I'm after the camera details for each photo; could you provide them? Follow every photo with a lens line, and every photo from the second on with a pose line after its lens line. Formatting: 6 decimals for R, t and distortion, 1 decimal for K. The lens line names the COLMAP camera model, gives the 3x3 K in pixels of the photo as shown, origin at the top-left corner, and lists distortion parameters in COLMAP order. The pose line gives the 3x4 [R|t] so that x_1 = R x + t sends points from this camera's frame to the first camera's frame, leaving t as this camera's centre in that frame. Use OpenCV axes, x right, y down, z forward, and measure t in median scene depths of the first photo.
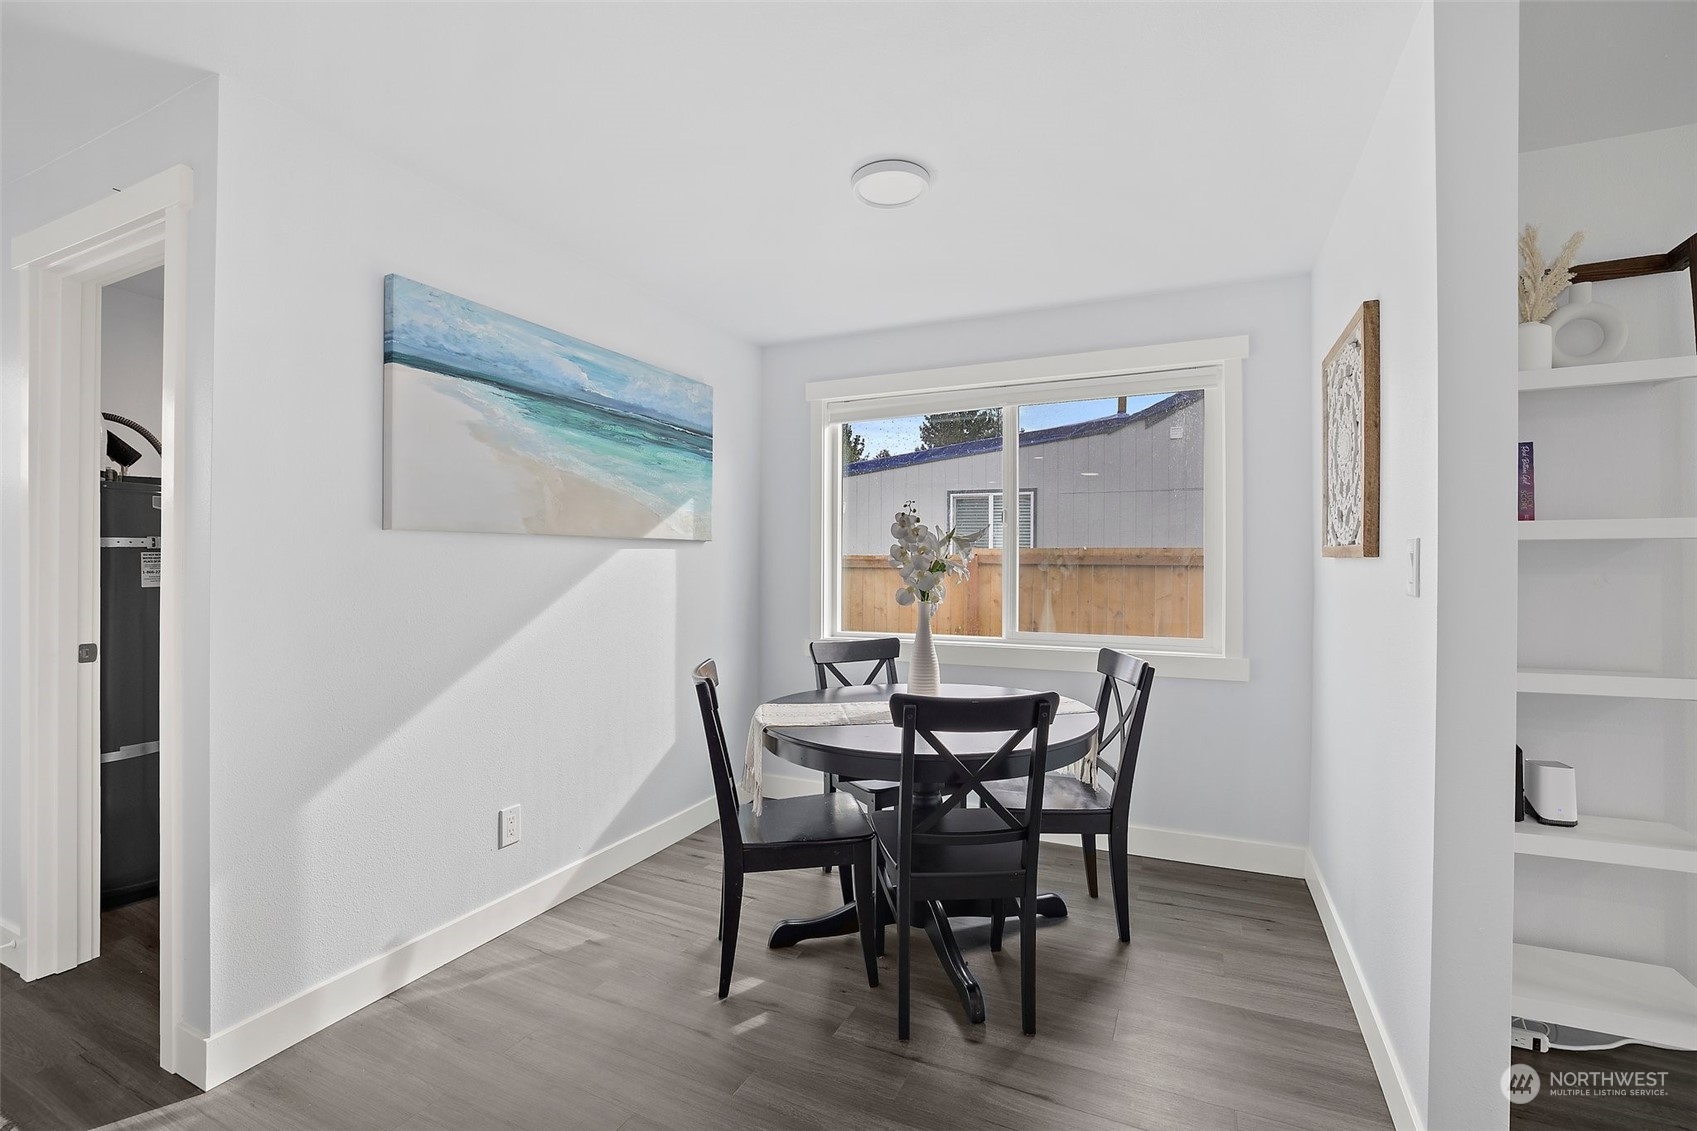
lens RADIAL K [[734.1, 0, 853.4], [0, 734.1, 565.0], [0, 0, 1]] dist [-0.051410, 0.020020]
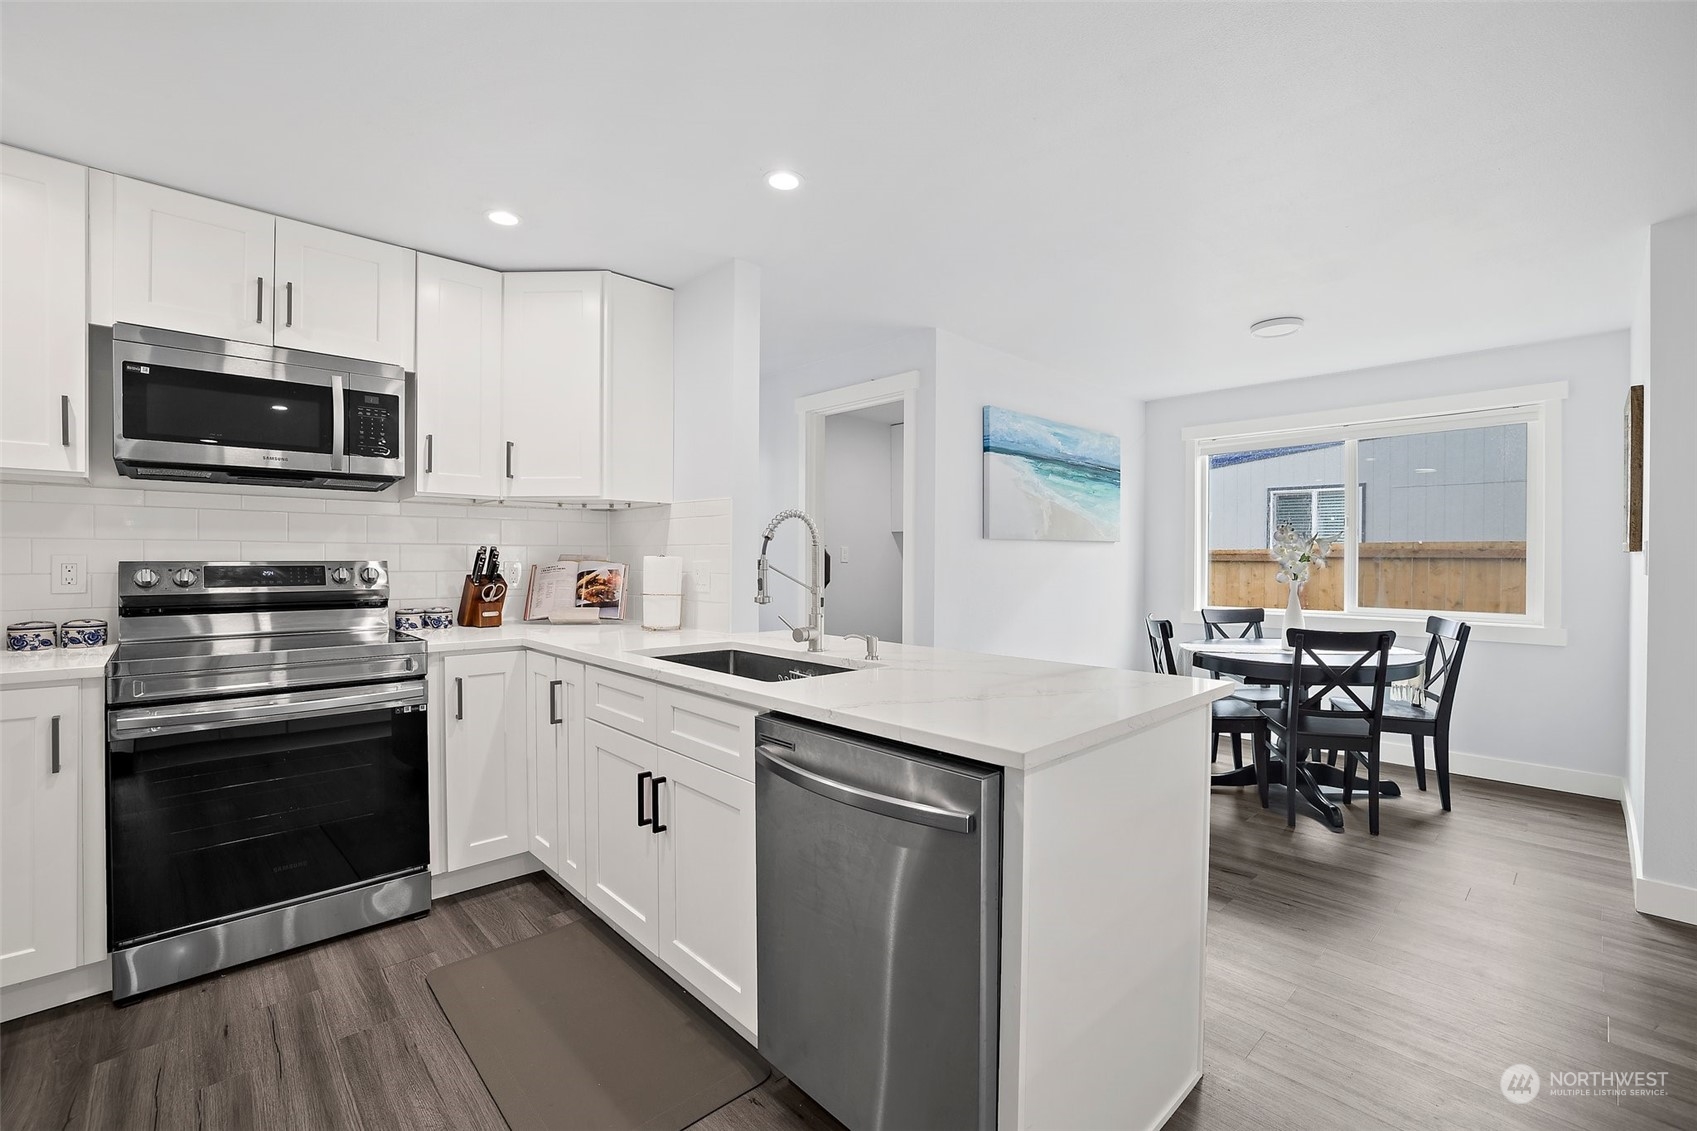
lens RADIAL K [[734.1, 0, 853.4], [0, 734.1, 565.0], [0, 0, 1]] dist [-0.051410, 0.020020]
pose [[0.933614, 0.001445, -0.358278, -0.216110], [0.001161, 0.999974, 0.007057, 0.003846], [0.358279, -0.007004, 0.933588, -0.730095]]
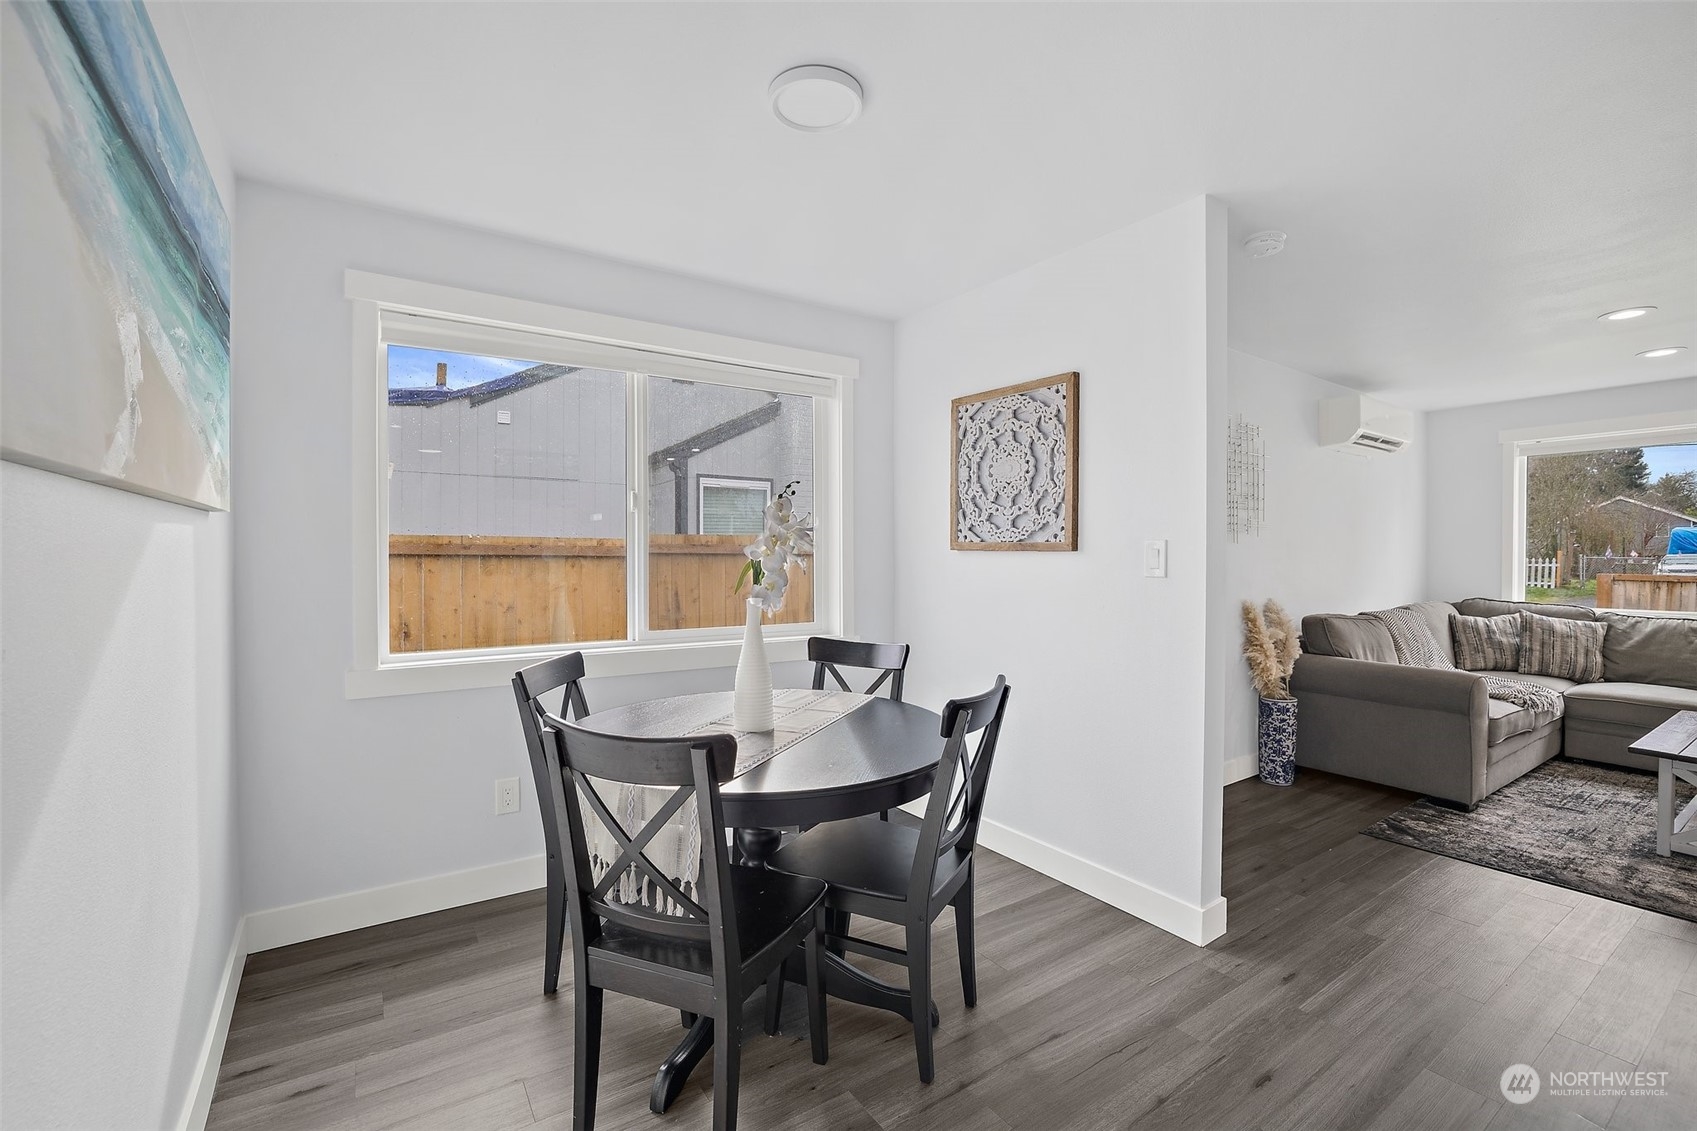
lens RADIAL K [[734.1, 0, 853.4], [0, 734.1, 565.0], [0, 0, 1]] dist [-0.051410, 0.020020]
pose [[0.520679, -0.008640, 0.853709, -0.519317], [-0.002453, 0.999930, 0.011616, 0.000851], [-0.853749, -0.008142, 0.520621, 0.424591]]
